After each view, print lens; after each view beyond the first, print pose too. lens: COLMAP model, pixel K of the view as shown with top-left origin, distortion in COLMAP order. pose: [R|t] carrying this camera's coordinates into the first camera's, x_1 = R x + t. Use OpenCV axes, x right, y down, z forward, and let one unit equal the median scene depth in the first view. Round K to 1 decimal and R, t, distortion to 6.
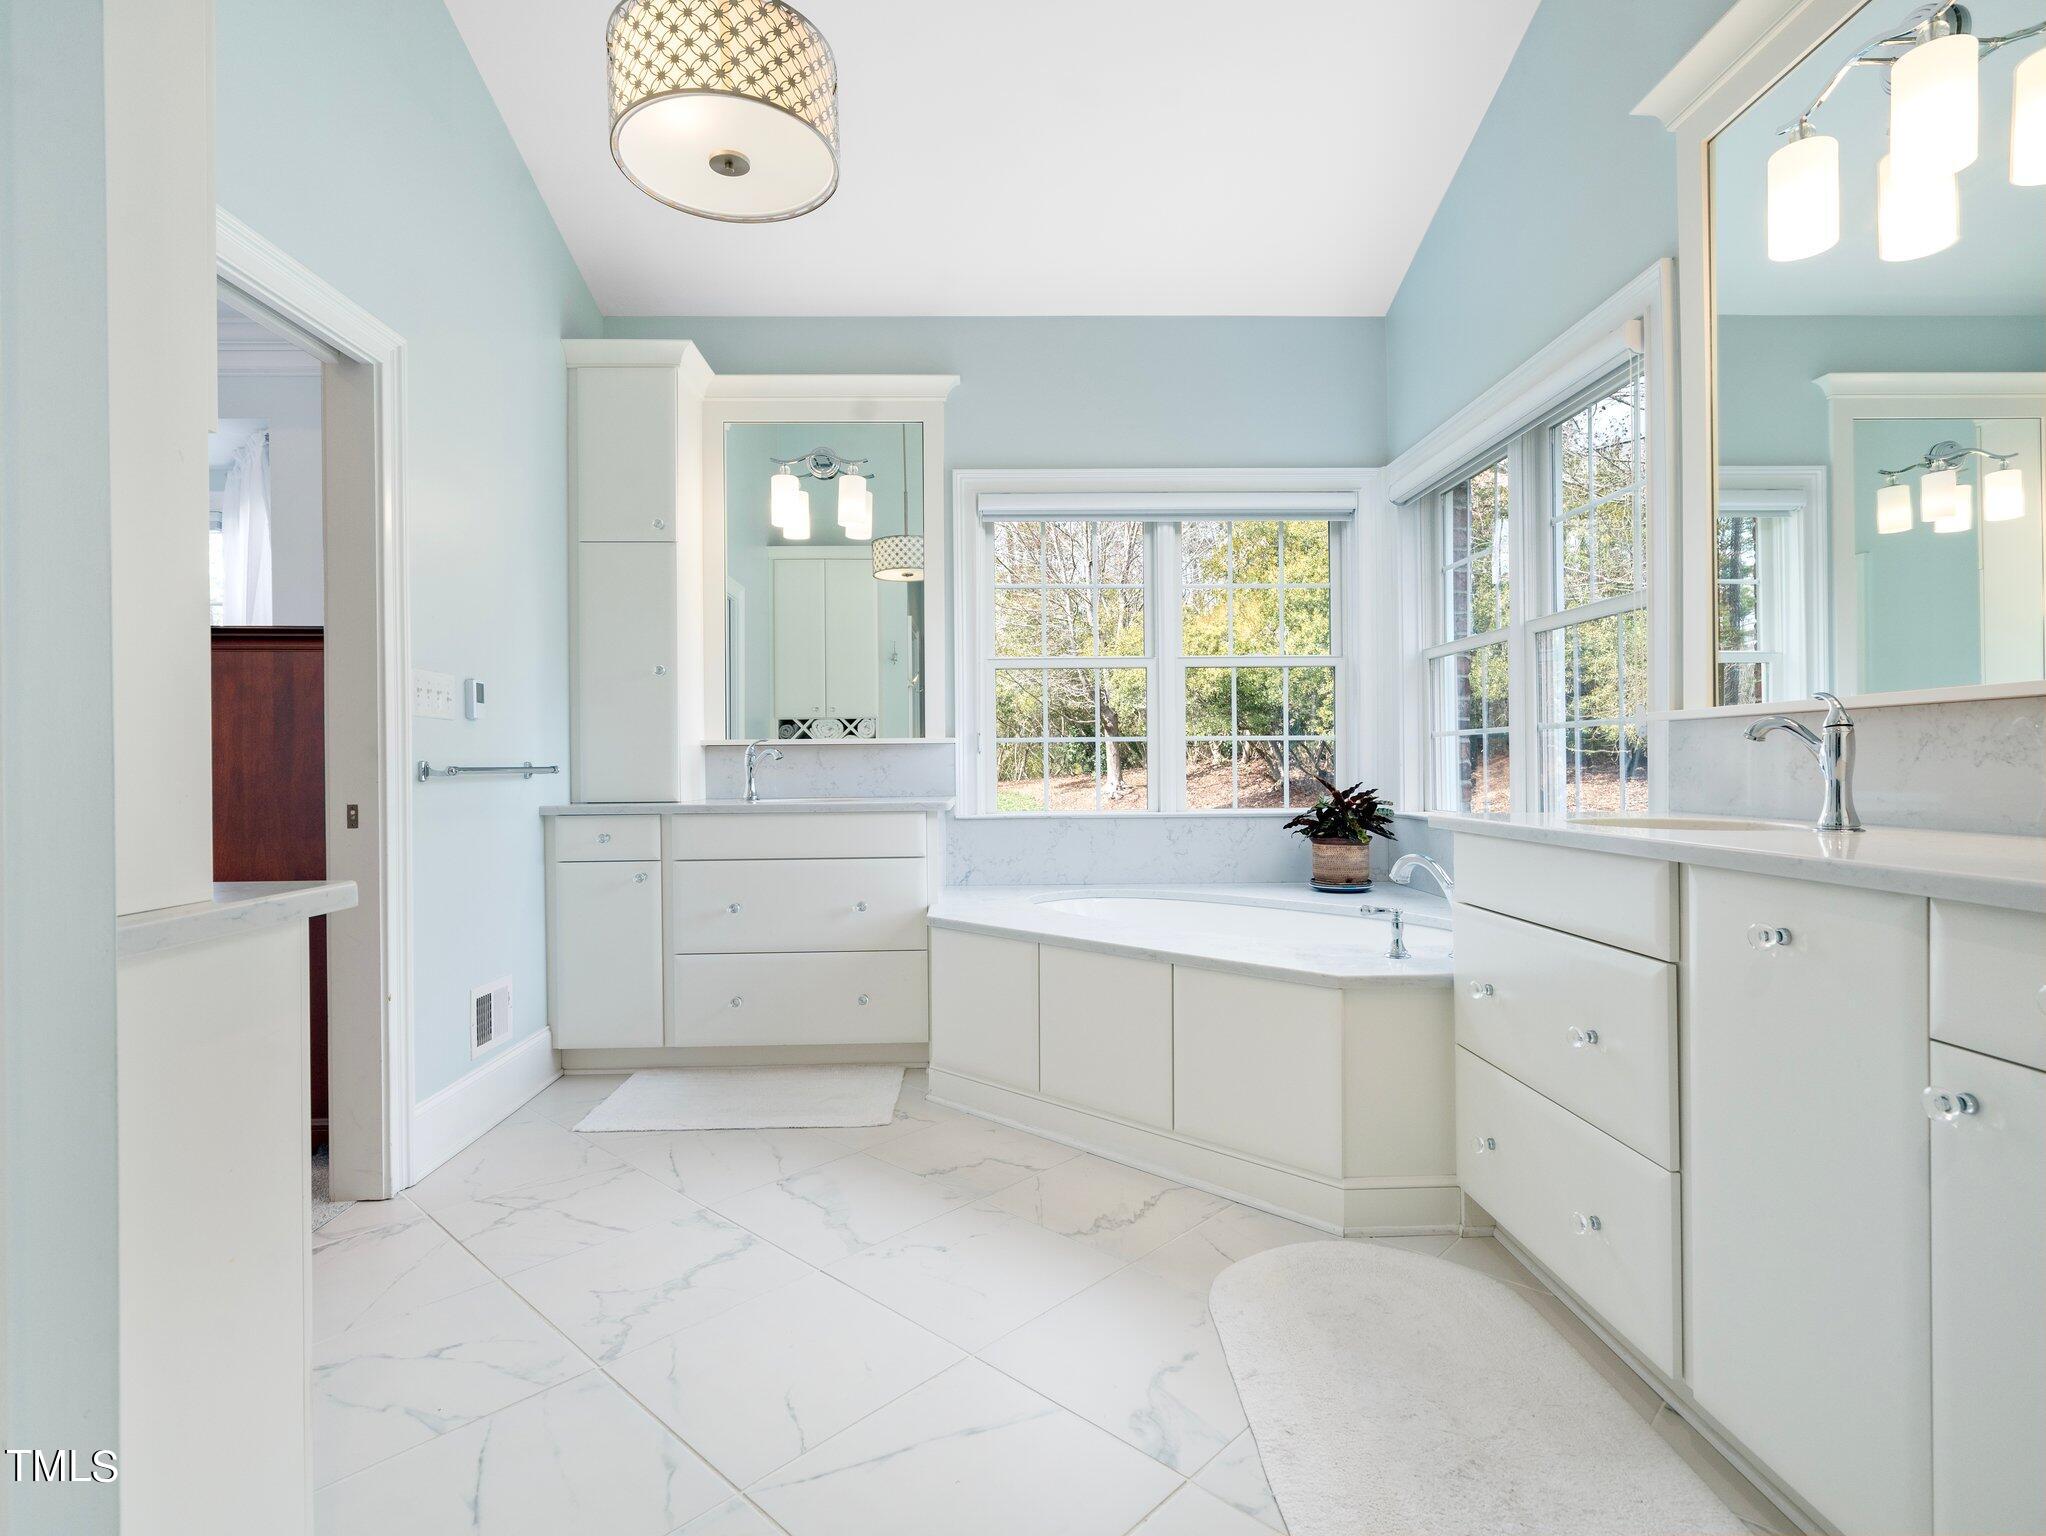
lens RADIAL K [[1025.7, 0, 1030.9], [0, 1025.7, 763.7], [0, 0, 1]] dist [0.009836, -0.001573]
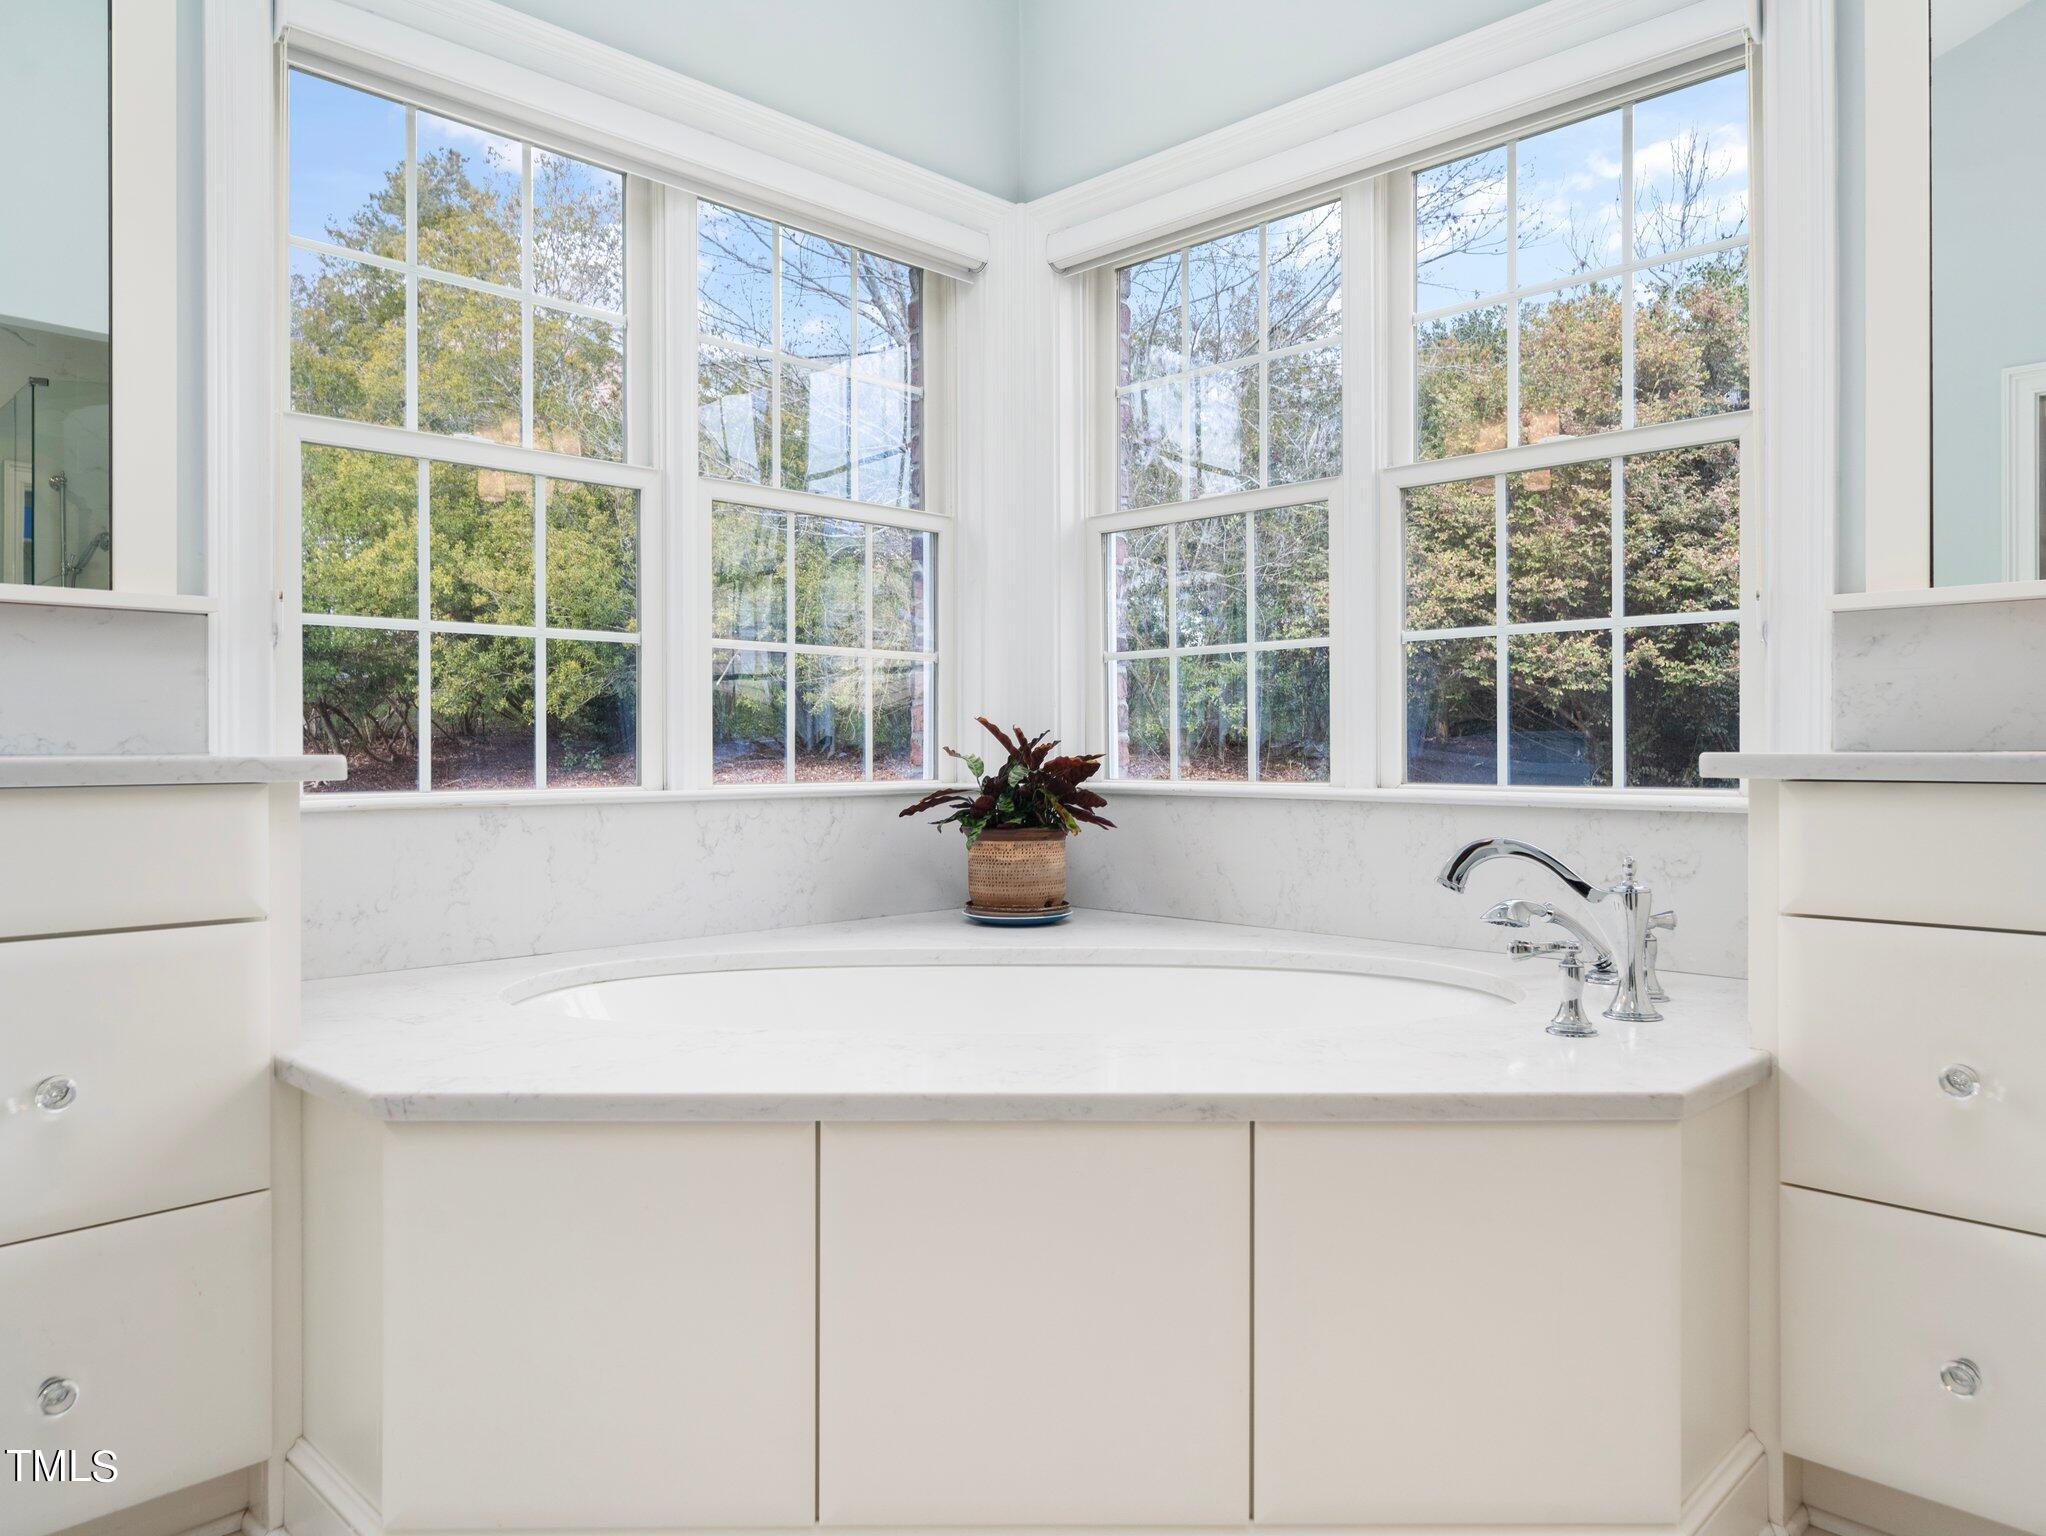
lens RADIAL K [[1382.0, 0, 1032.9], [0, 1382.0, 742.0], [0, 0, 1]] dist [-0.002996, -0.000933]
pose [[0.730571, 0.009784, 0.682767, -0.275481], [-0.004813, 0.999946, -0.009179, 0.041836], [-0.682820, 0.003420, 0.730579, 0.580938]]
